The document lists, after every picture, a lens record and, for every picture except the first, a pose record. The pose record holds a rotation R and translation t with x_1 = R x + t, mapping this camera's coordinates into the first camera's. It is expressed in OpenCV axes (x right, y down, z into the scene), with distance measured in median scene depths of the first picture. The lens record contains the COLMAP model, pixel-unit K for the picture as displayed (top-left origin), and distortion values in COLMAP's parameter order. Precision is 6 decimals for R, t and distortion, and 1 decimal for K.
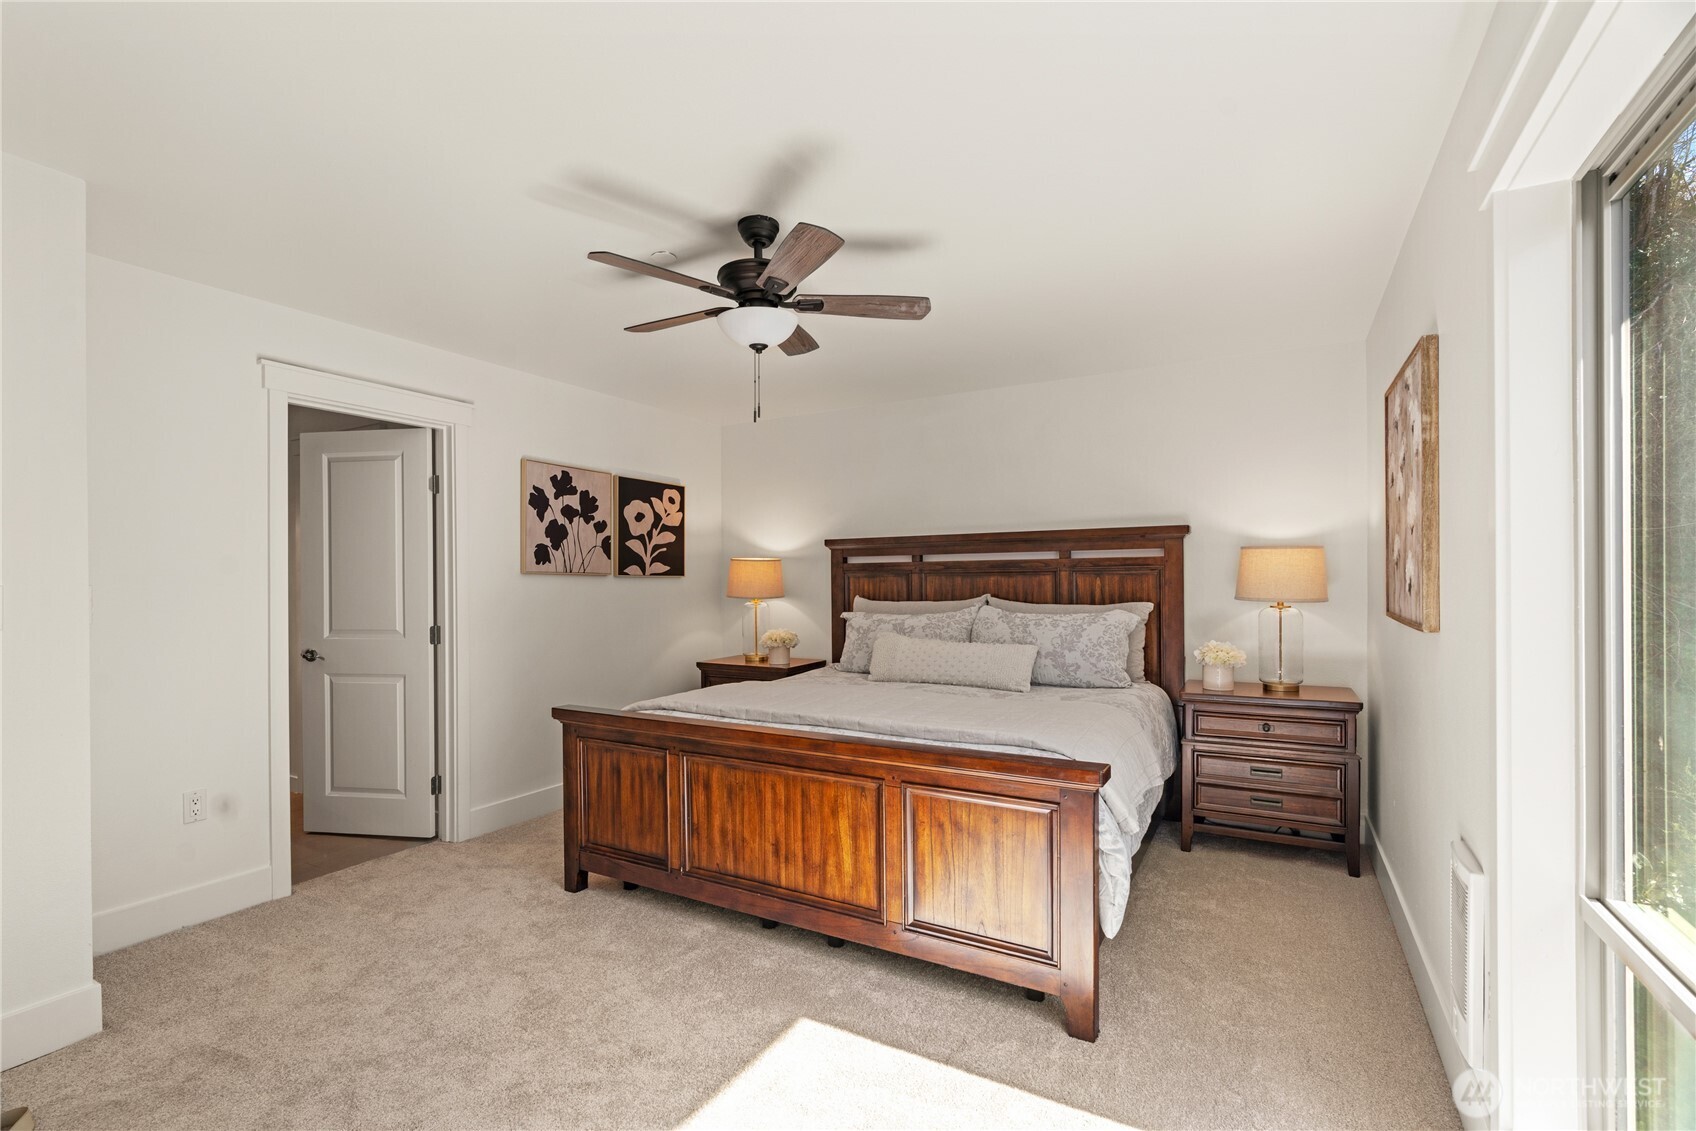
lens RADIAL K [[760.6, 0, 845.0], [0, 760.6, 572.2], [0, 0, 1]] dist [-0.010519, 0.000398]
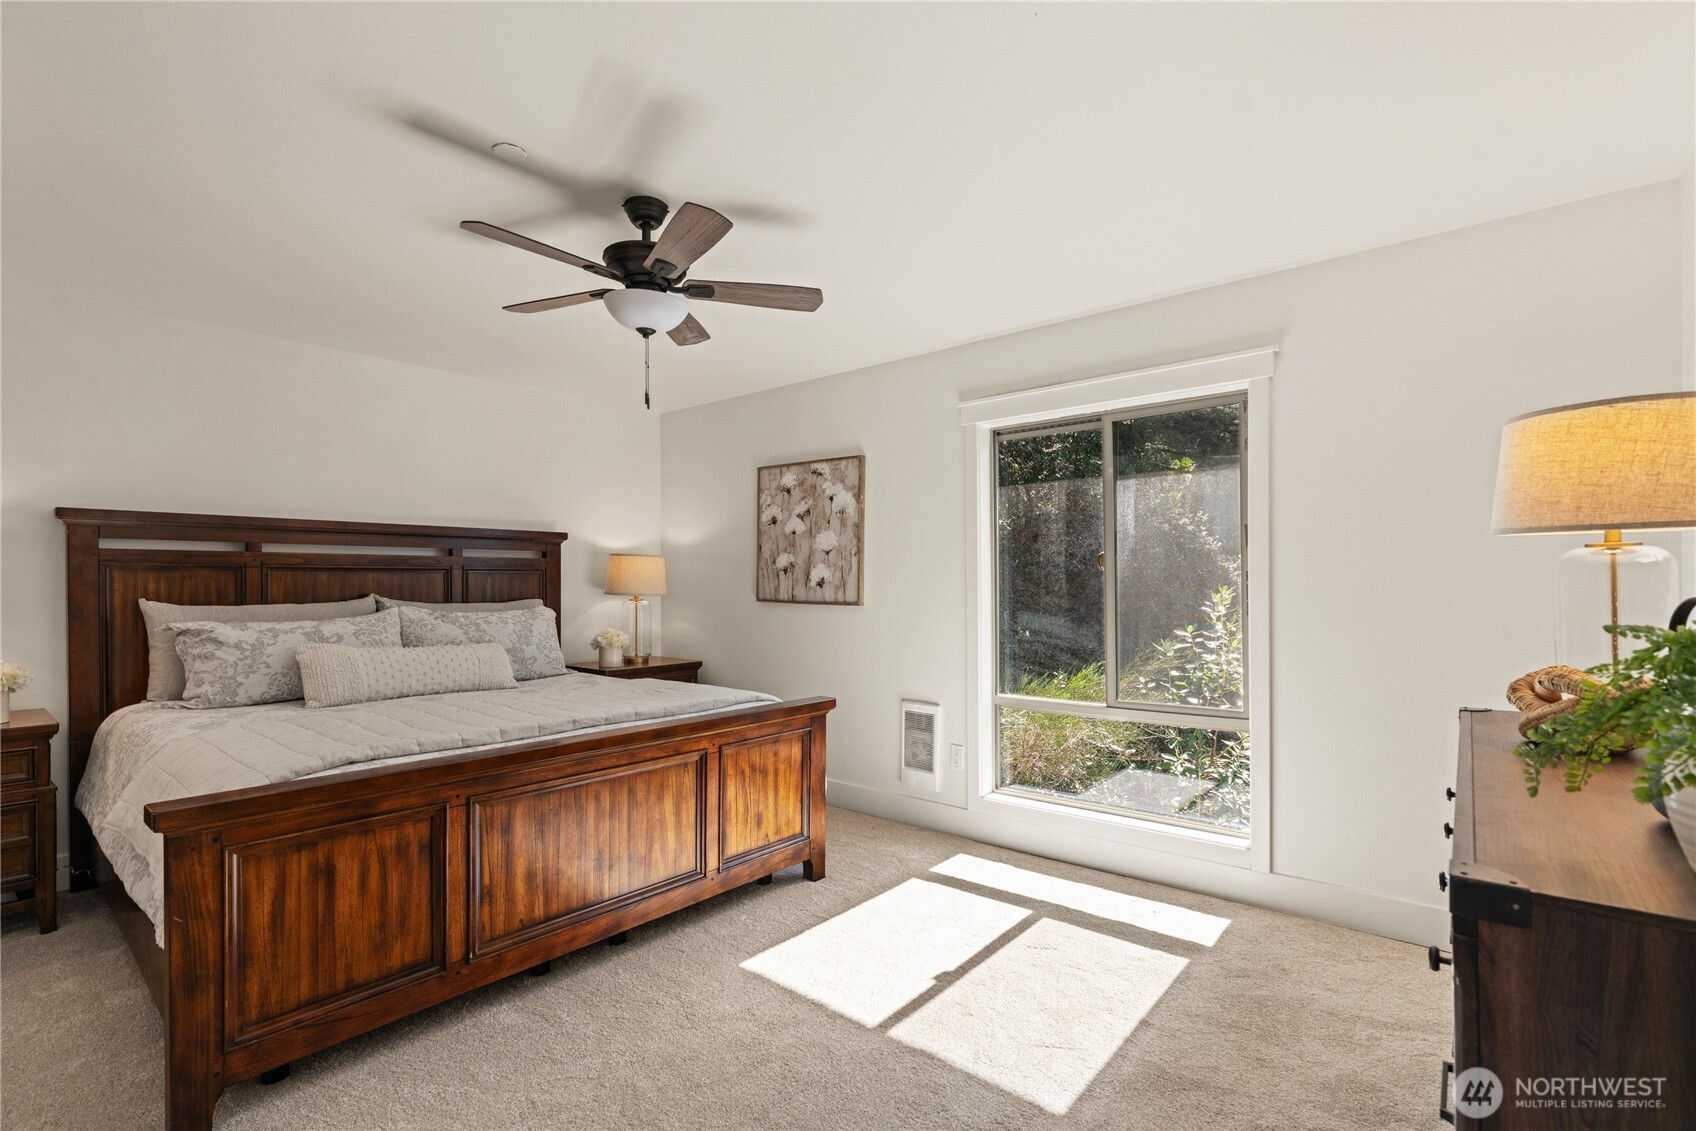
lens RADIAL K [[760.6, 0, 845.0], [0, 760.6, 572.2], [0, 0, 1]] dist [-0.010519, 0.000398]
pose [[0.201471, 0.019524, 0.979300, -0.891233], [-0.011991, 0.999776, -0.017465, 0.021376], [-0.979421, -0.008224, 0.201660, 0.492234]]
